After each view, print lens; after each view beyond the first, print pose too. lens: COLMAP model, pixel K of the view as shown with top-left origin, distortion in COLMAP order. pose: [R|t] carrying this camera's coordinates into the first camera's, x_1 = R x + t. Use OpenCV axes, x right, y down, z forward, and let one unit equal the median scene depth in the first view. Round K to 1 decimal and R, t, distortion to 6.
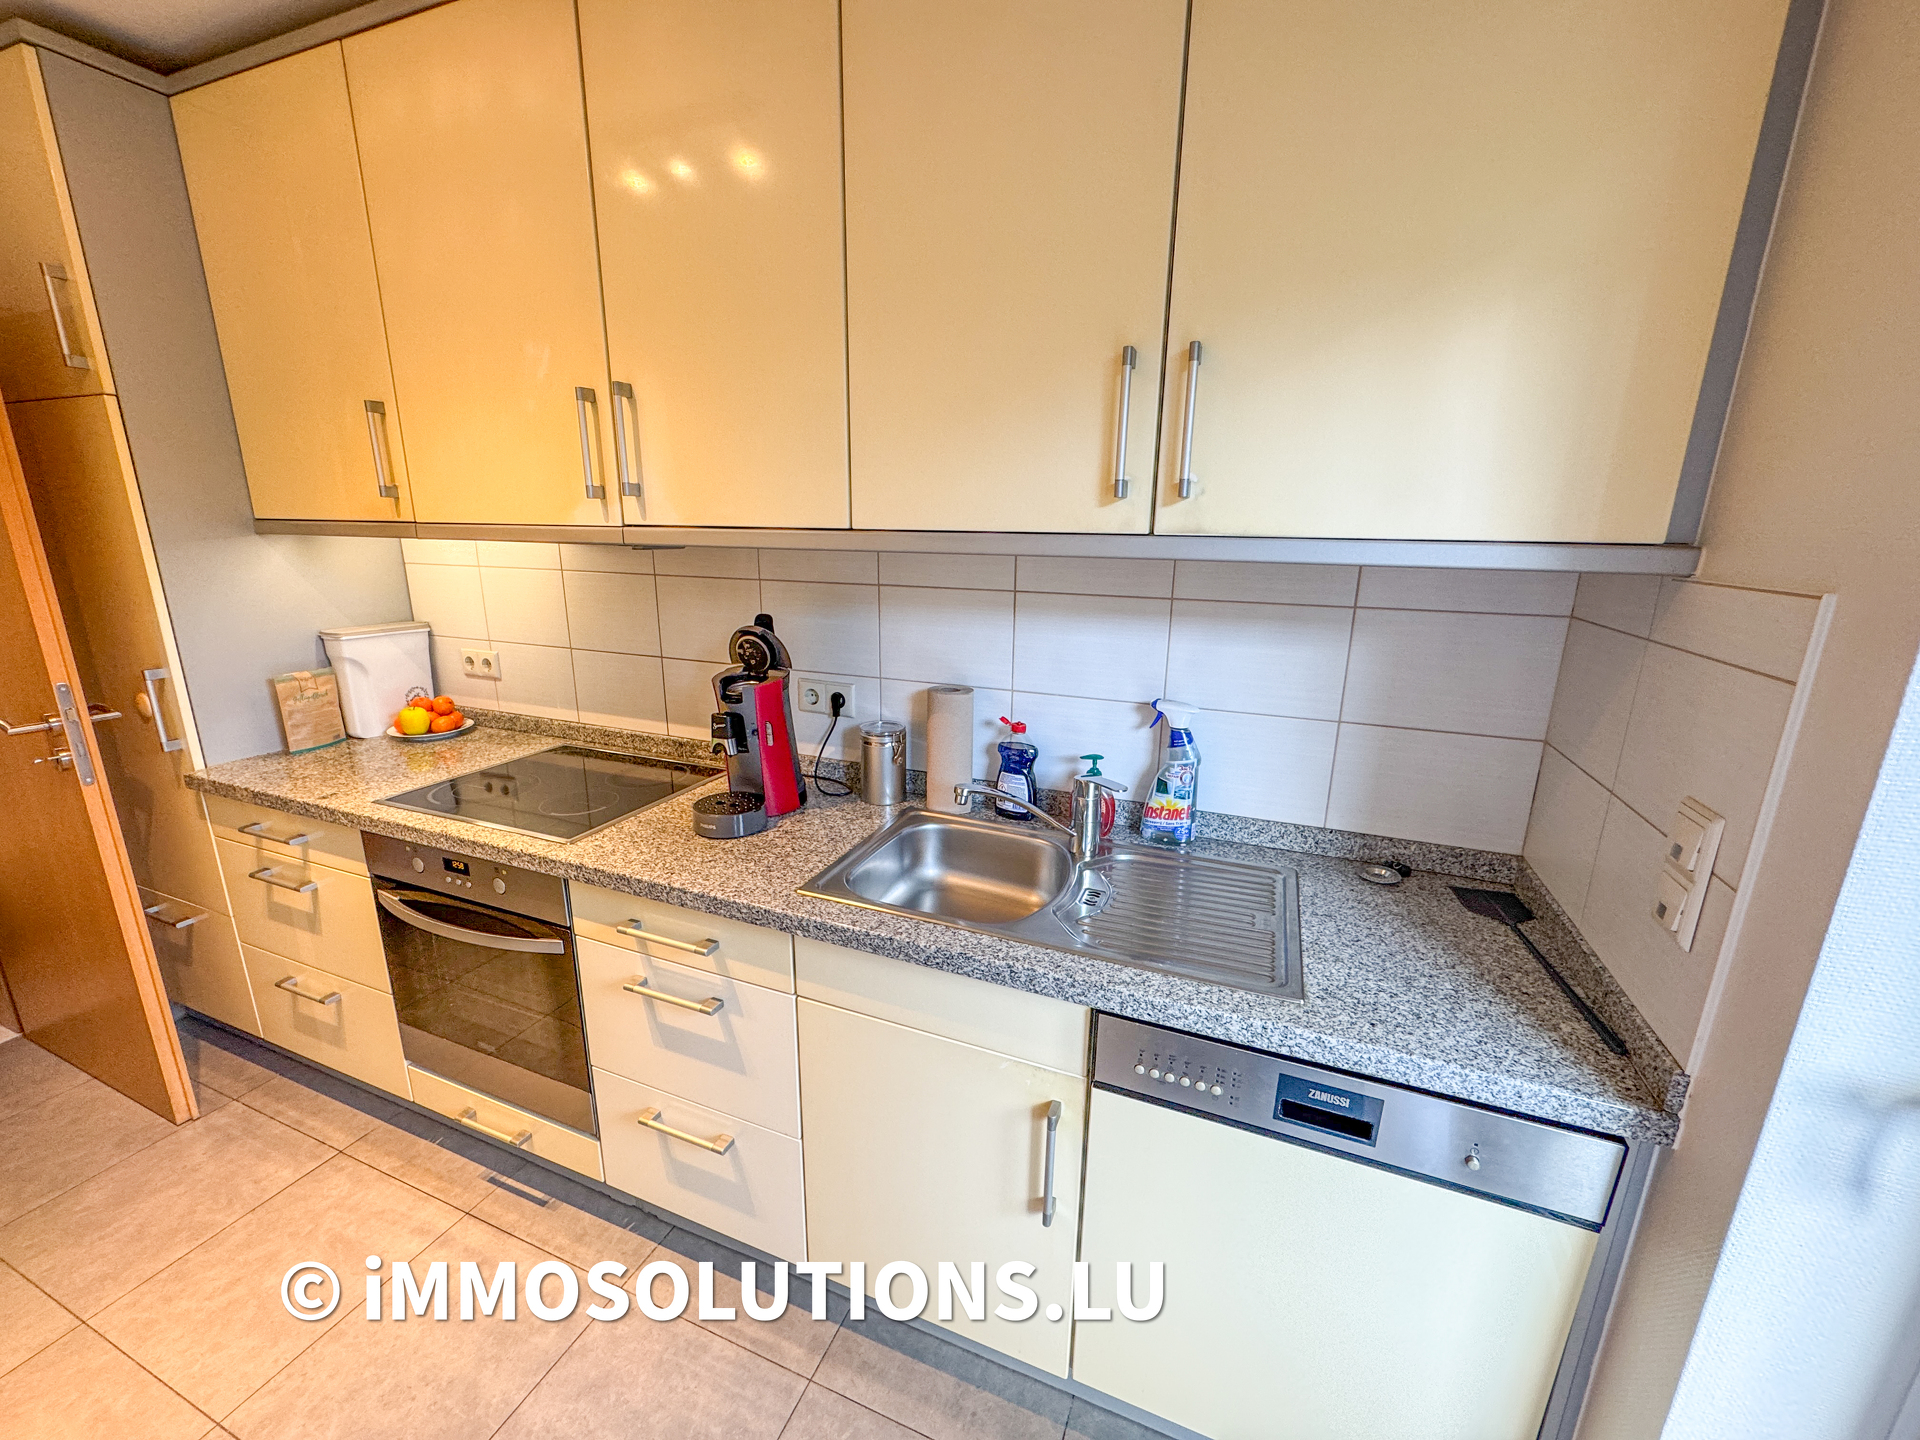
lens RADIAL K [[763.3, 0, 959.9], [0, 763.3, 719.0], [0, 0, 1]] dist [-0.002567, -0.000258]
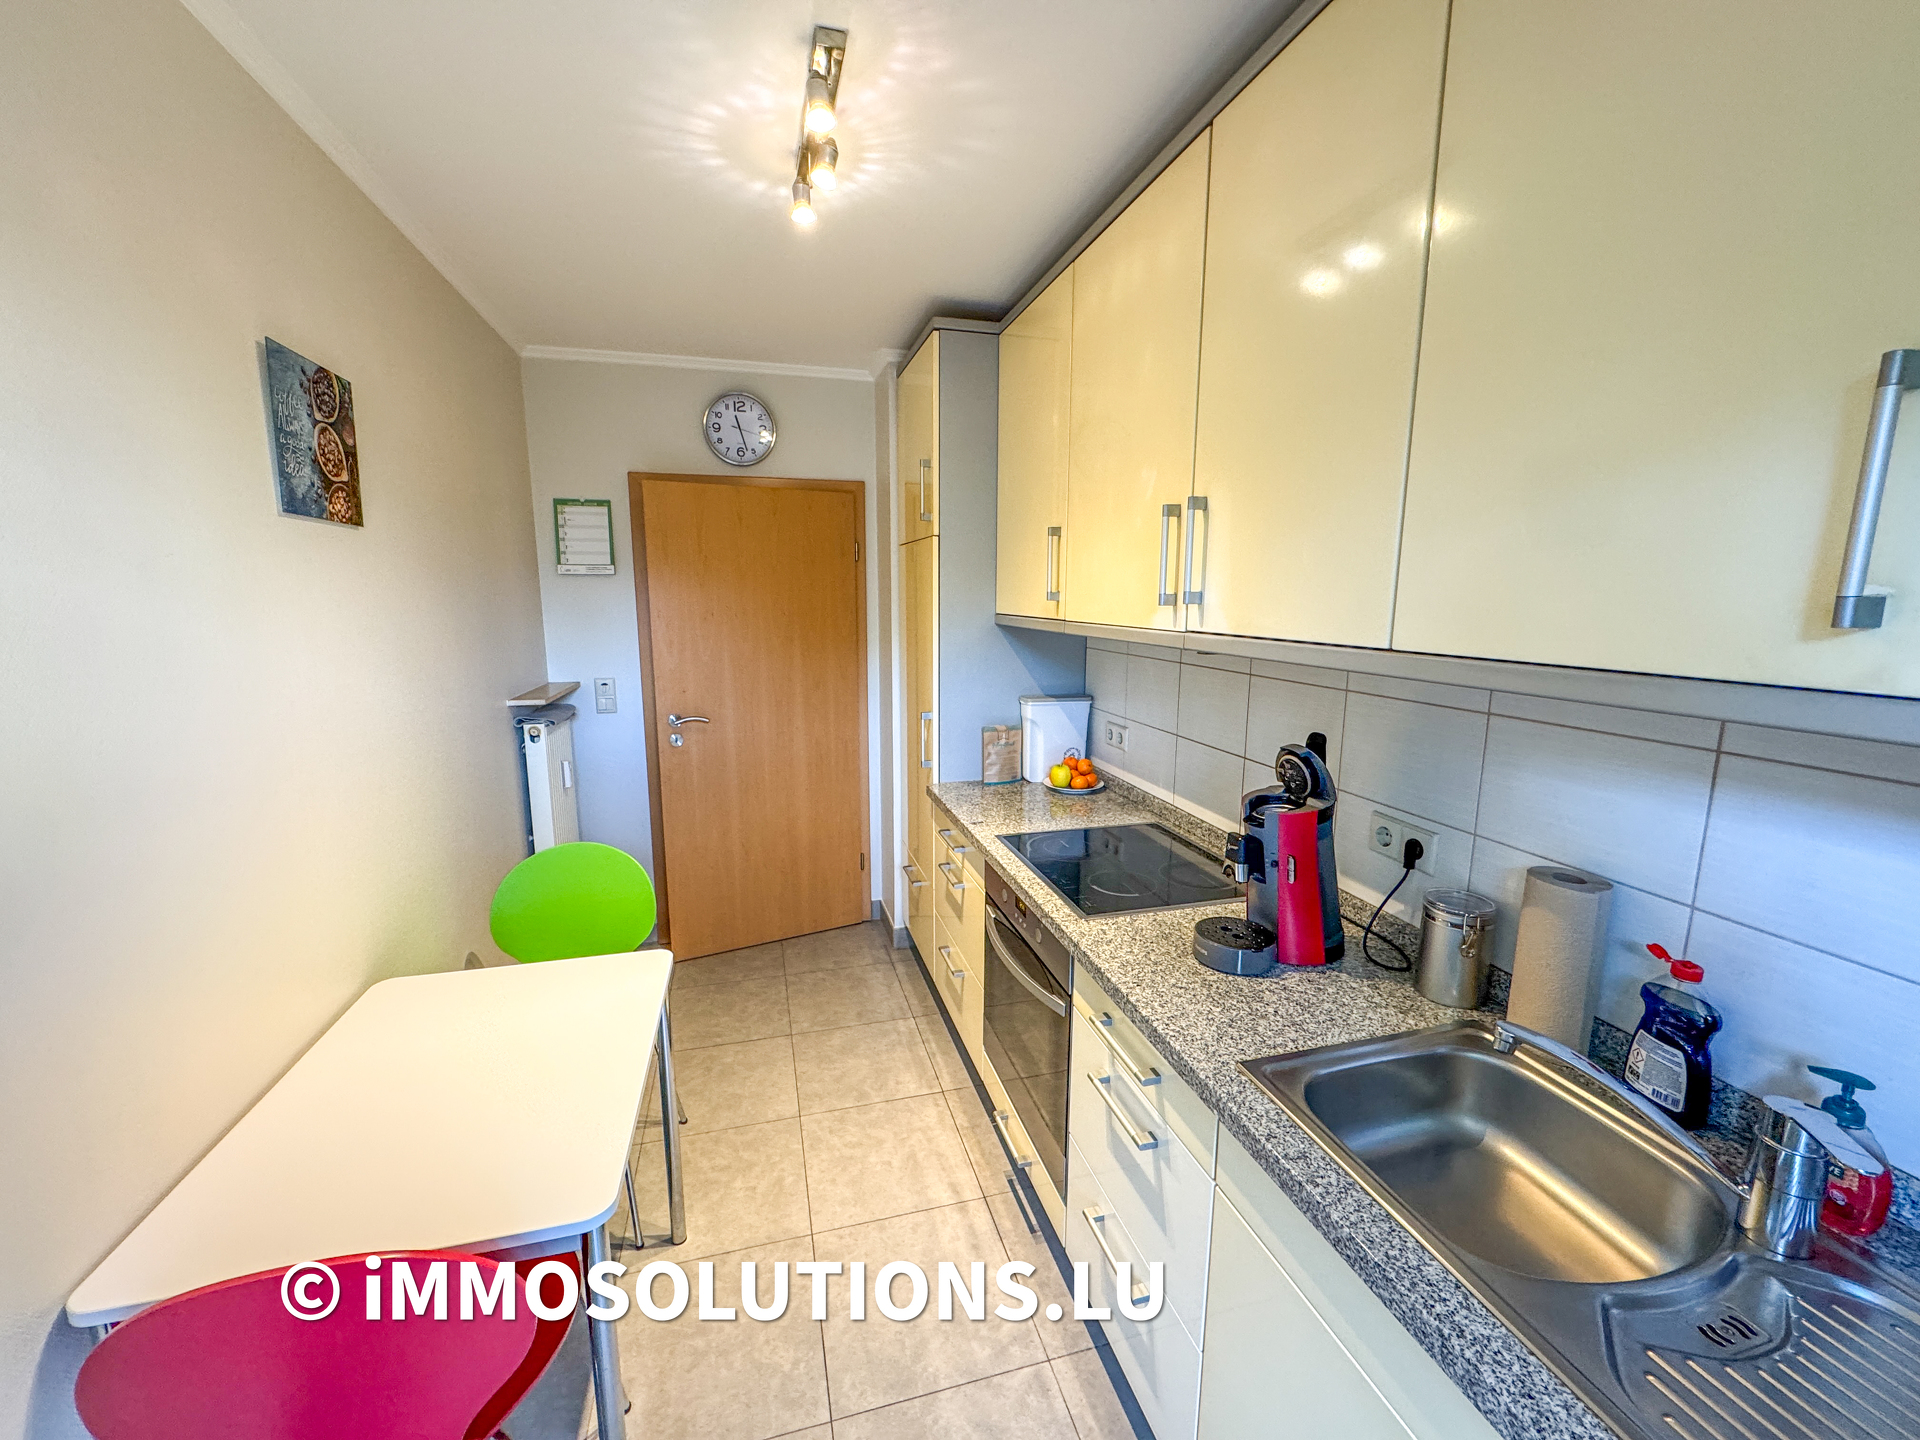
lens RADIAL K [[763.3, 0, 959.9], [0, 763.3, 719.0], [0, 0, 1]] dist [-0.002567, -0.000258]
pose [[0.604448, 0.119974, -0.787559, 0.180753], [-0.191216, 0.981544, 0.002767, -0.077181], [0.773356, 0.148921, 0.616233, 0.141674]]
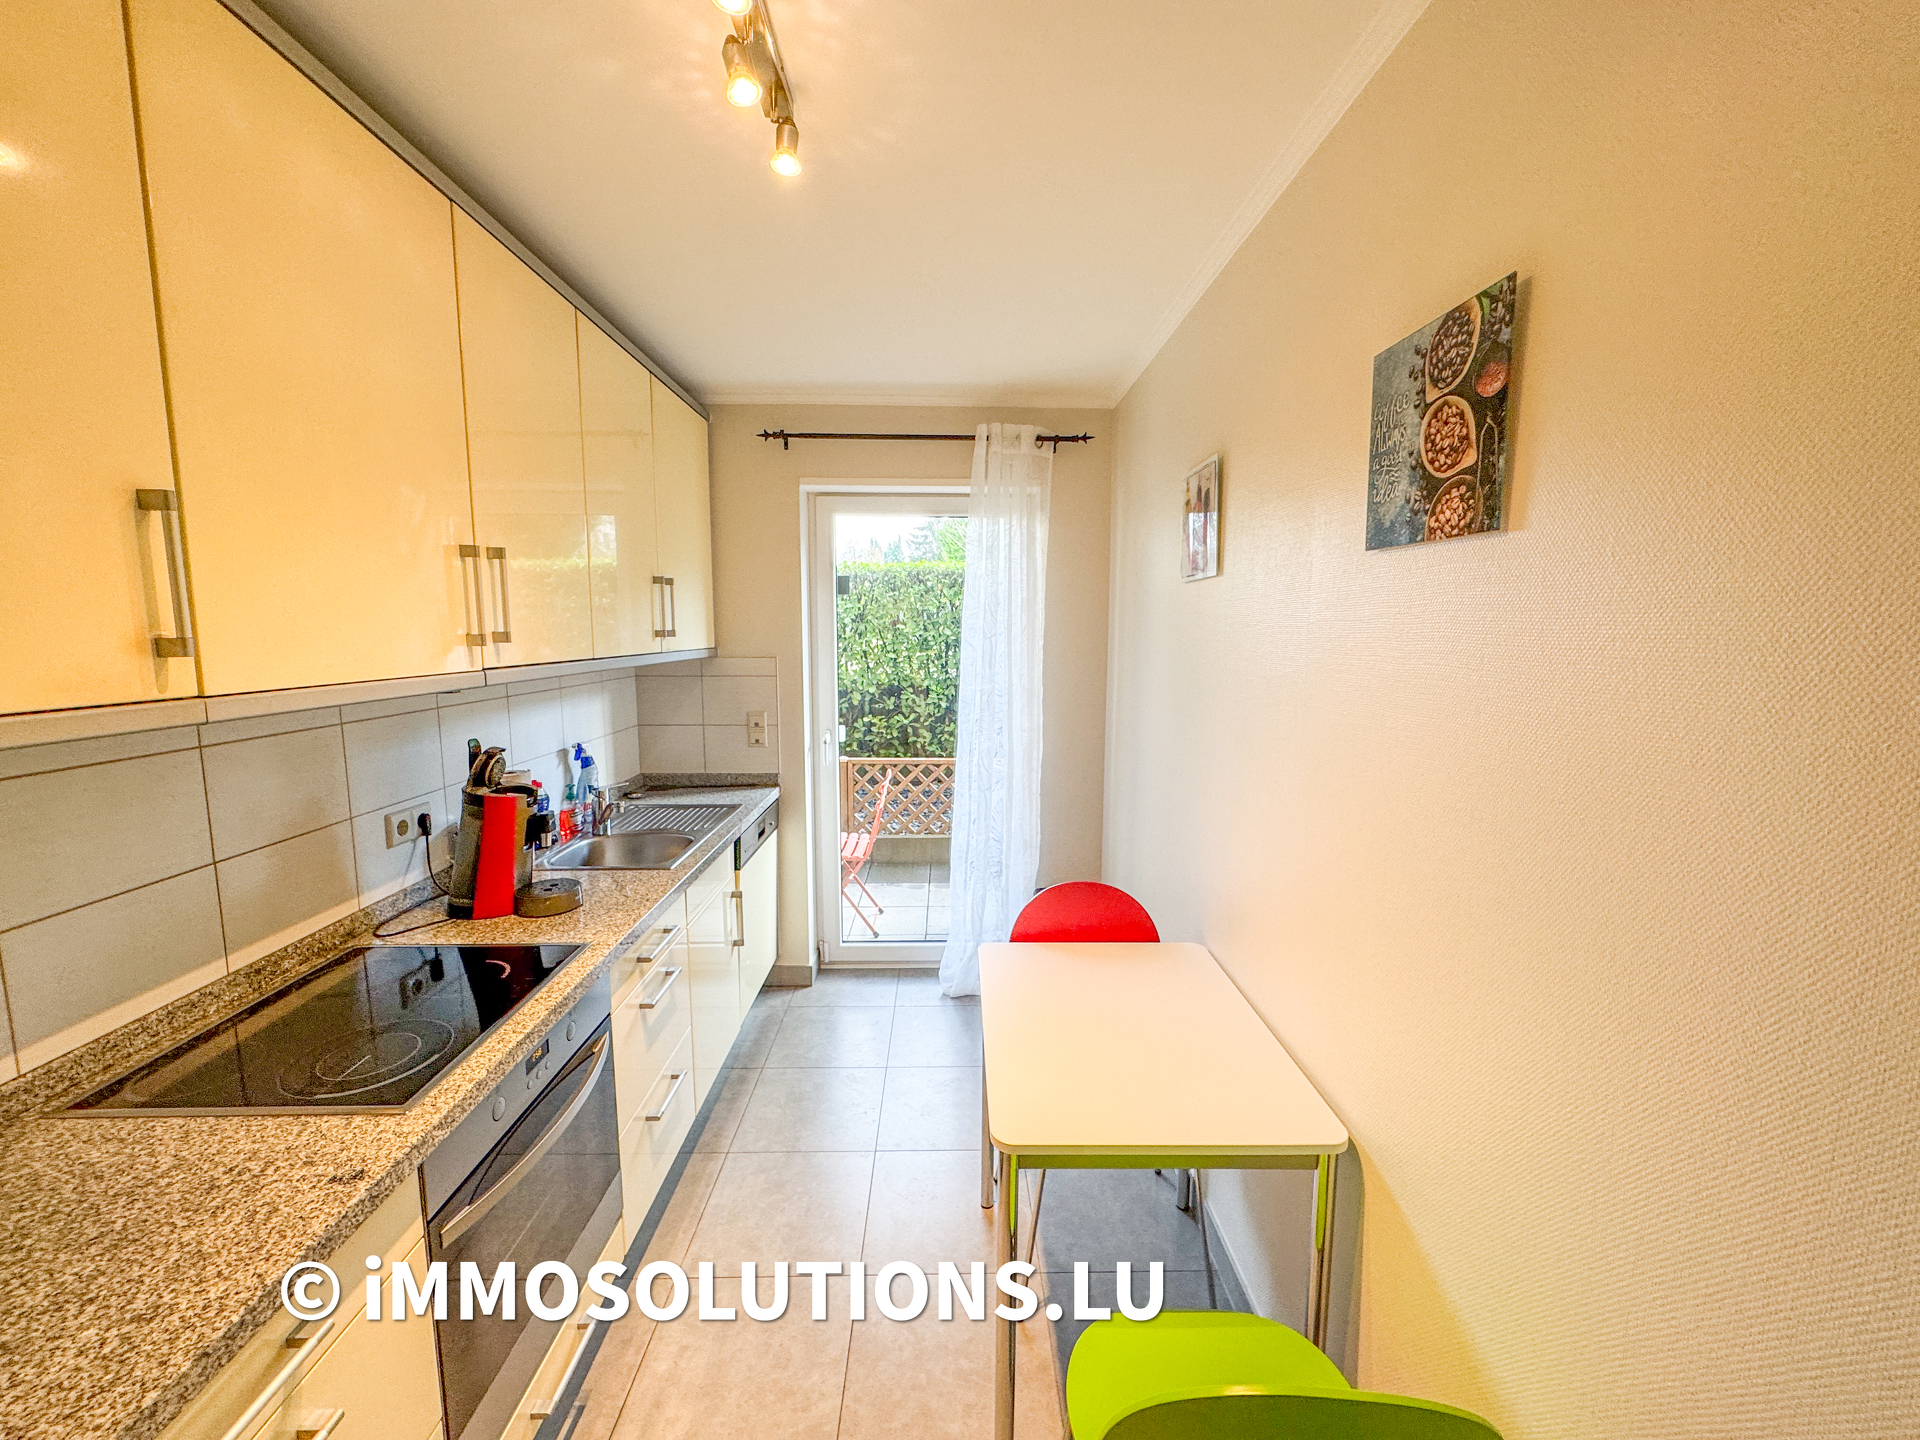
lens RADIAL K [[763.3, 0, 959.9], [0, 763.3, 719.0], [0, 0, 1]] dist [-0.002567, -0.000258]
pose [[-0.388646, -0.127416, 0.912535, -1.555064], [0.219016, 0.949231, 0.225817, -0.261216], [-0.894978, 0.287622, -0.341009, 0.726960]]
